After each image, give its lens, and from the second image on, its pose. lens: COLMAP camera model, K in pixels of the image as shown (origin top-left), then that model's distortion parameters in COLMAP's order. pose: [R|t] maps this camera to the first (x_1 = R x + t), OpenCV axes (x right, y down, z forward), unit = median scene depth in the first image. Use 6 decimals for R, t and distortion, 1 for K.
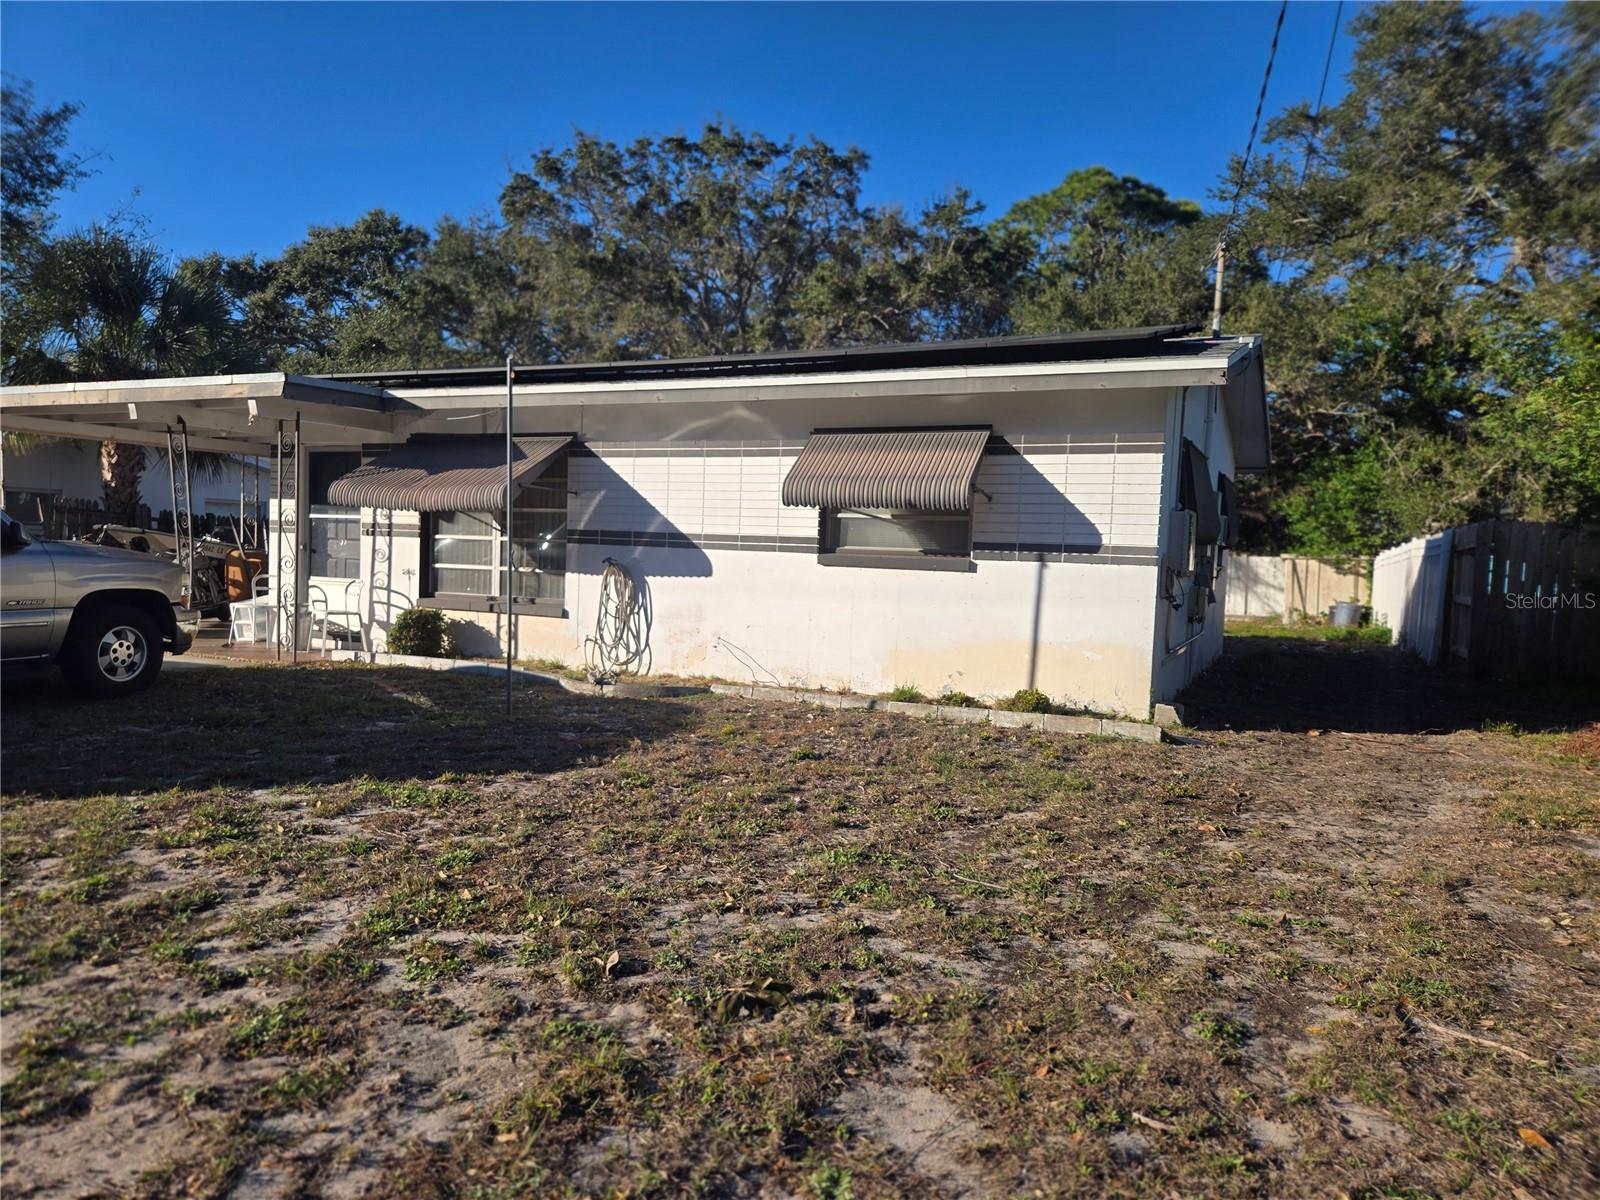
lens RADIAL K [[1074.4, 0, 784.2], [0, 1074.4, 611.2], [0, 0, 1]] dist [0.081894, -0.070967]
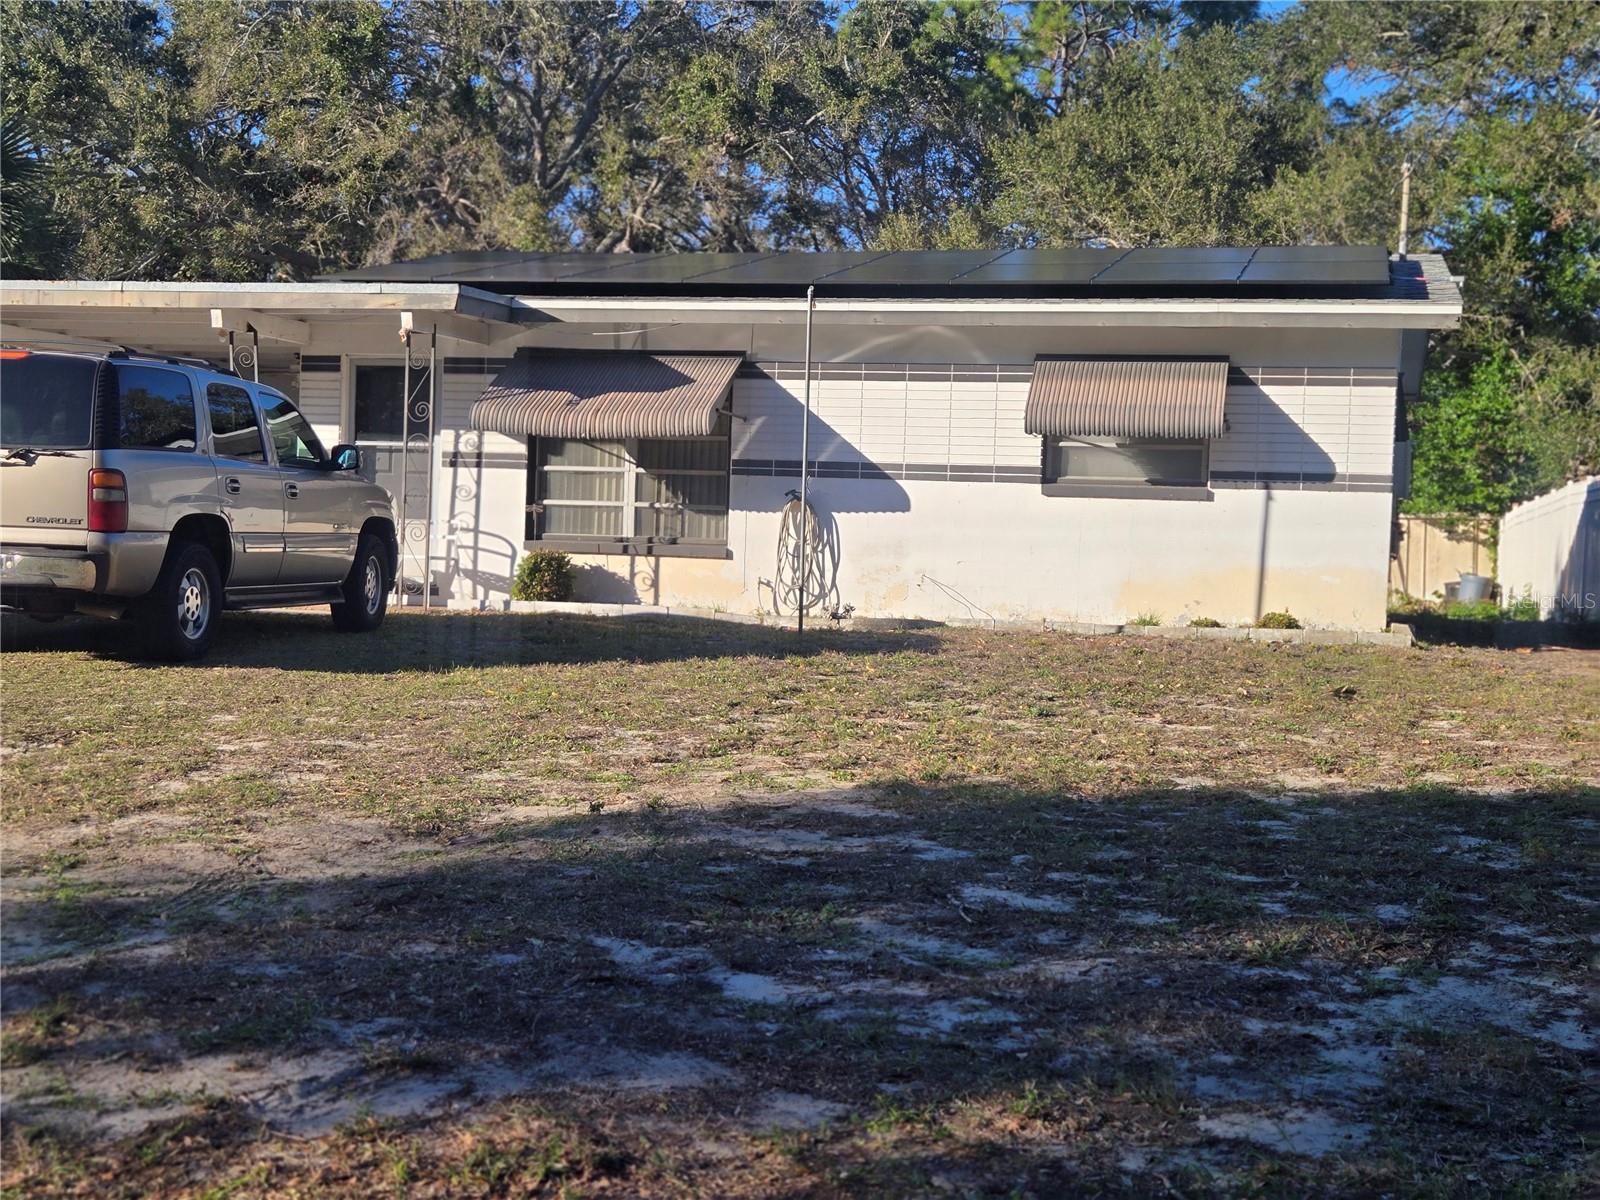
lens RADIAL K [[2145.3, 0, 770.0], [0, 2145.3, 612.2], [0, 0, 1]] dist [0.081733, 0.000000]
pose [[0.980746, -0.008201, 0.195115, -0.468911], [0.011634, 0.999797, -0.016459, 0.072391], [-0.194940, 0.018412, 0.980642, -0.671032]]
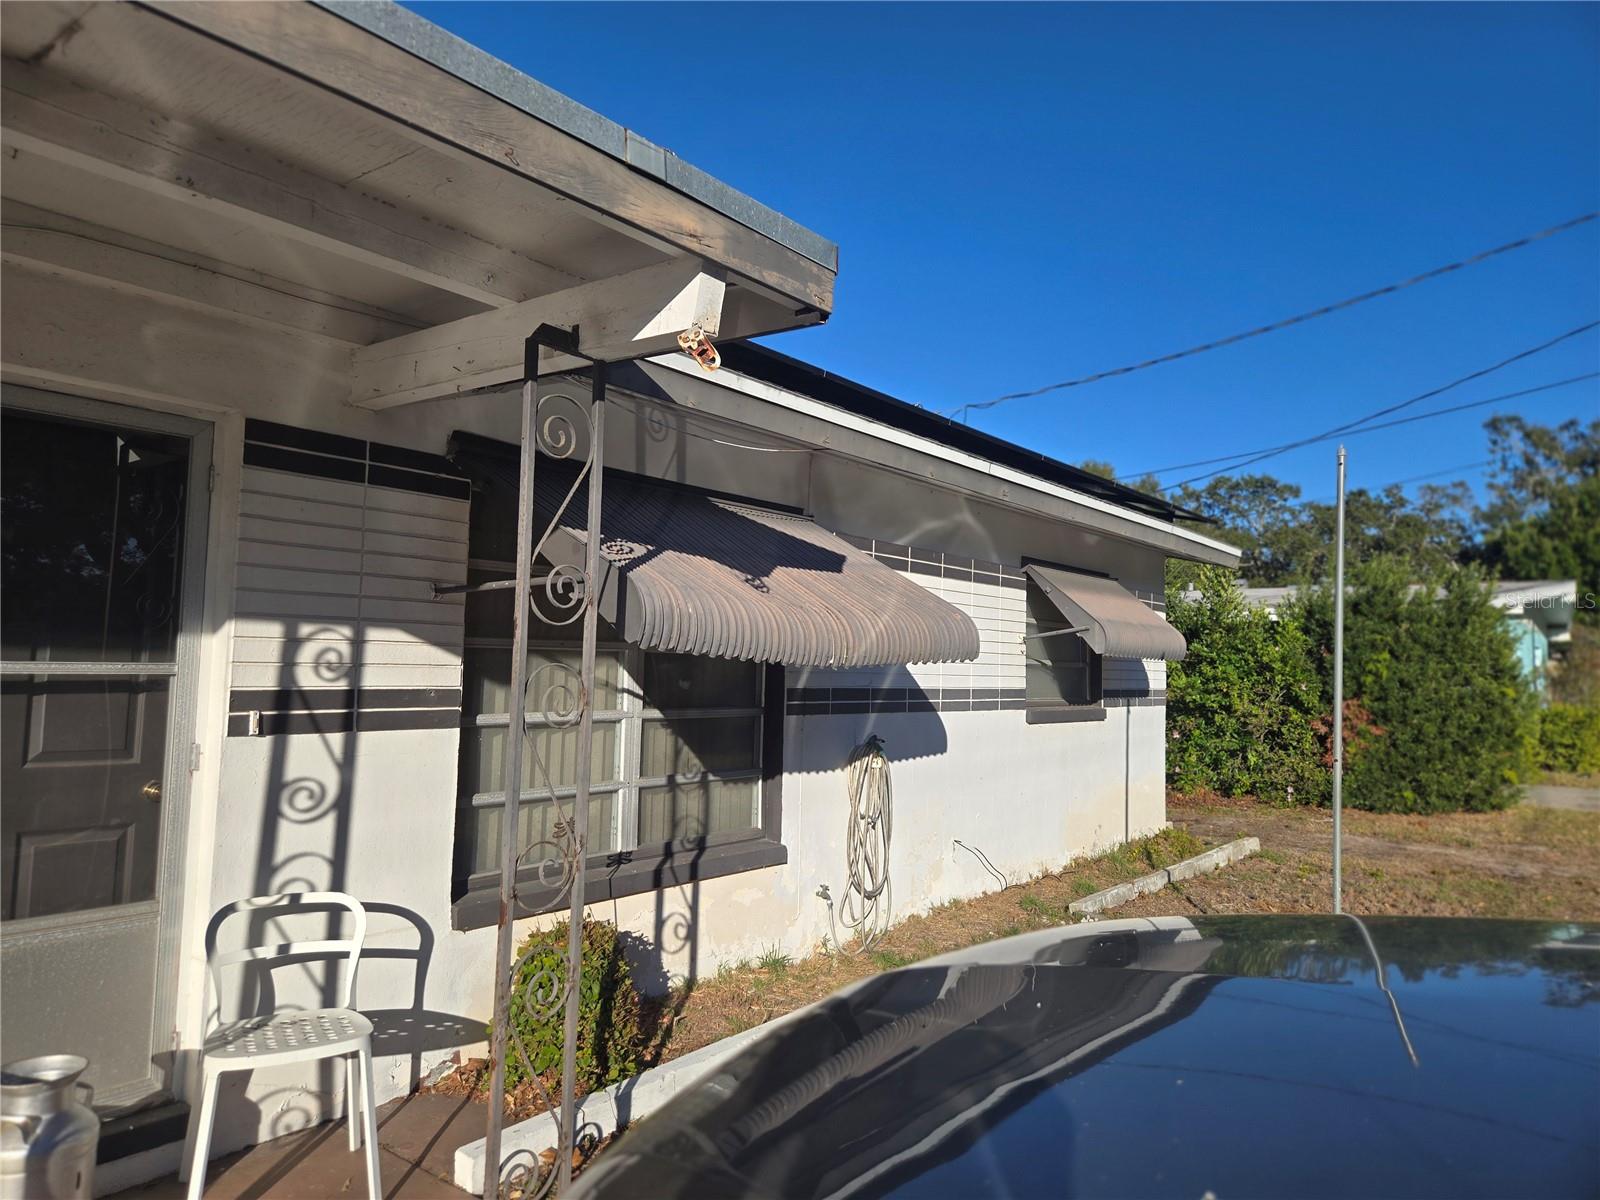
lens RADIAL K [[1074.4, 0, 801.1], [0, 1074.4, 592.8], [0, 0, 1]] dist [0.081894, -0.070967]
pose [[0.198786, 0.034274, 0.979443, -0.646619], [0.035238, 0.998492, -0.042092, -0.091244], [-0.979409, 0.042881, 0.197279, 0.811755]]
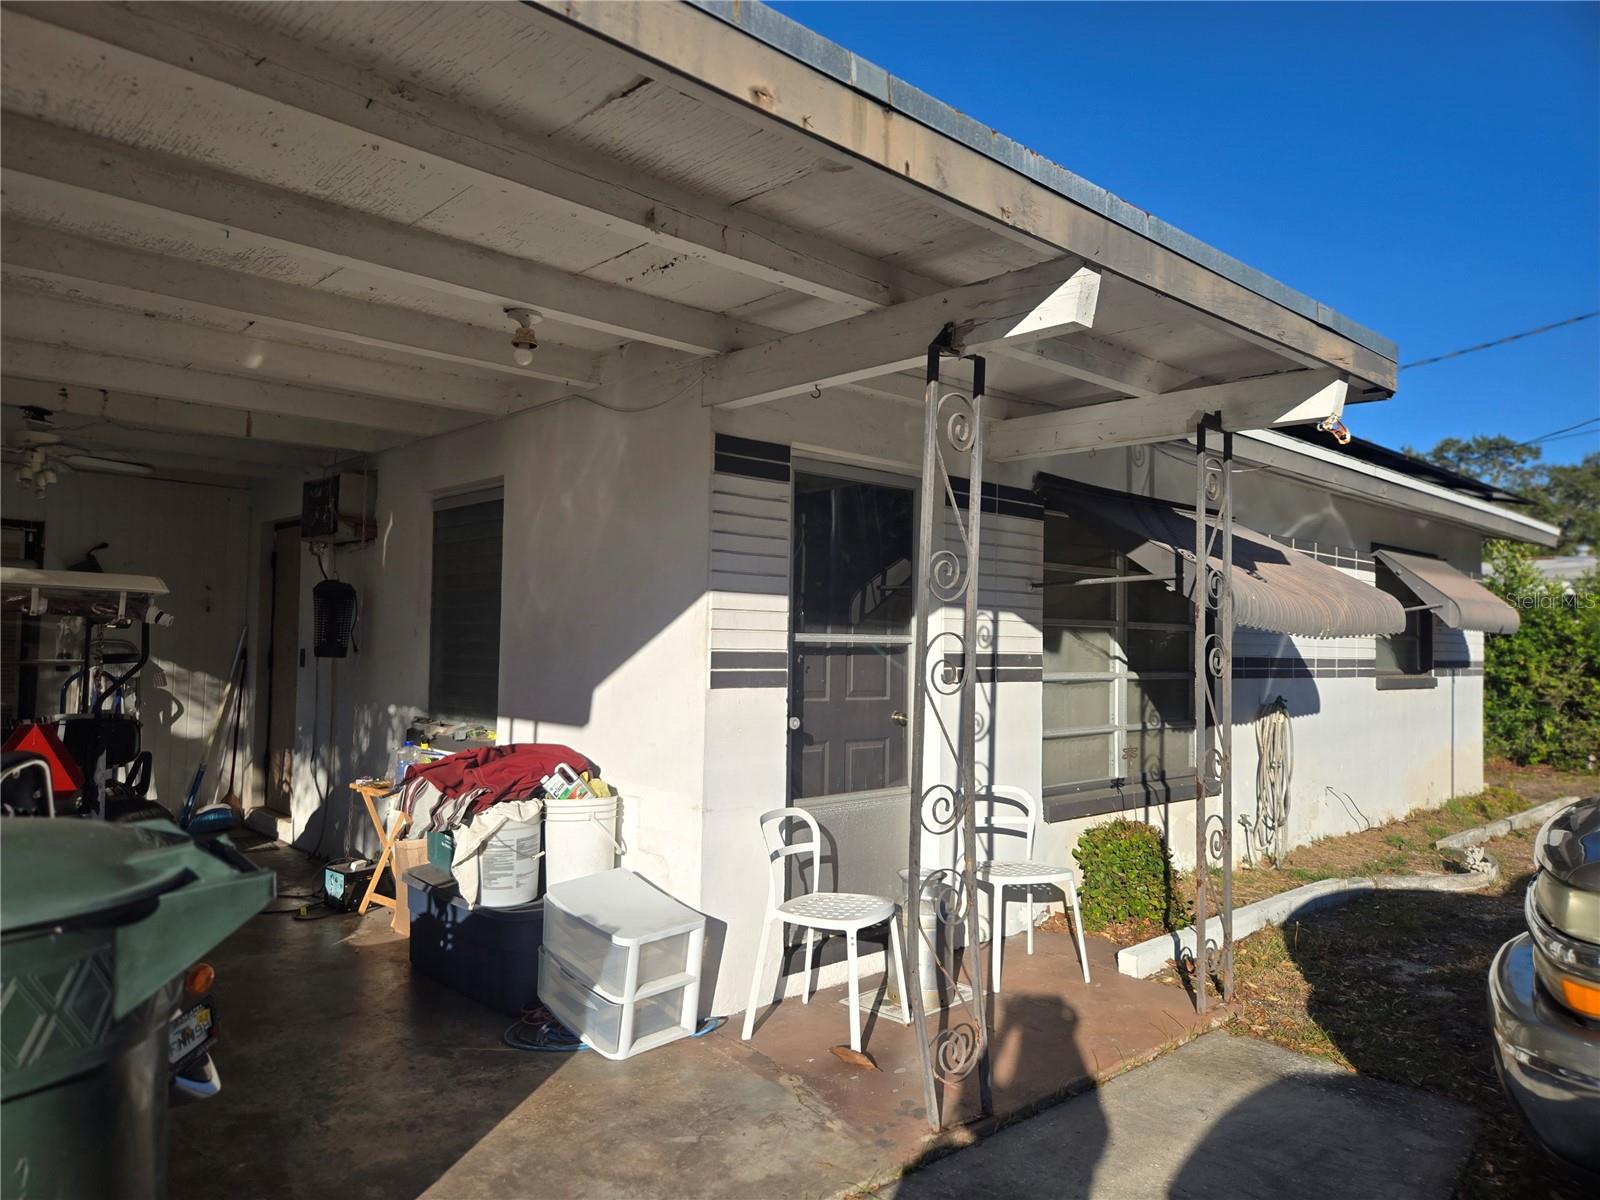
lens RADIAL K [[1074.4, 0, 789.6], [0, 1074.4, 602.9], [0, 0, 1]] dist [0.081894, -0.070967]
pose [[0.353037, 0.002734, 0.935605, -0.825080], [0.044547, 0.998812, -0.019728, -0.097691], [-0.934548, 0.048643, 0.352496, 0.920079]]
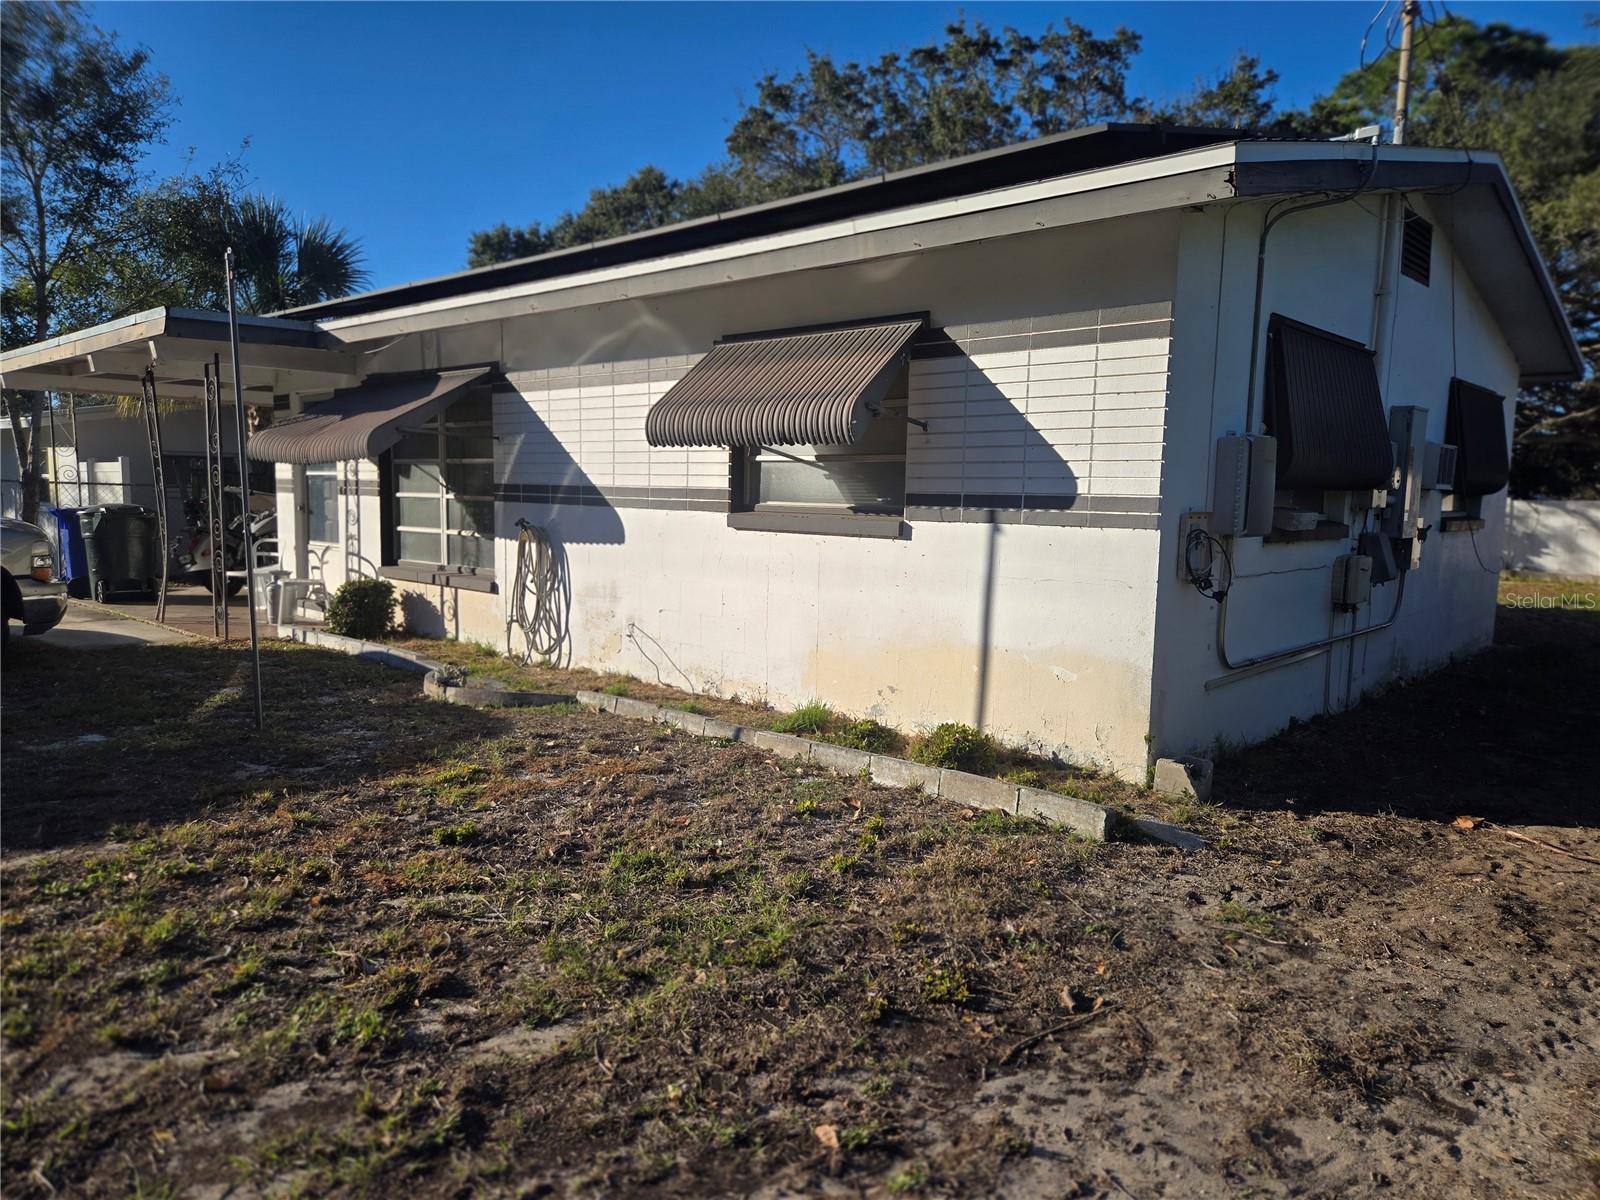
lens RADIAL K [[1074.4, 0, 806.6], [0, 1074.4, 602.2], [0, 0, 1]] dist [0.081894, -0.070967]
pose [[0.958986, 0.013345, -0.283138, 0.230548], [-0.003071, 0.999322, 0.036701, -0.016135], [0.283435, -0.034326, 0.958377, 0.263248]]
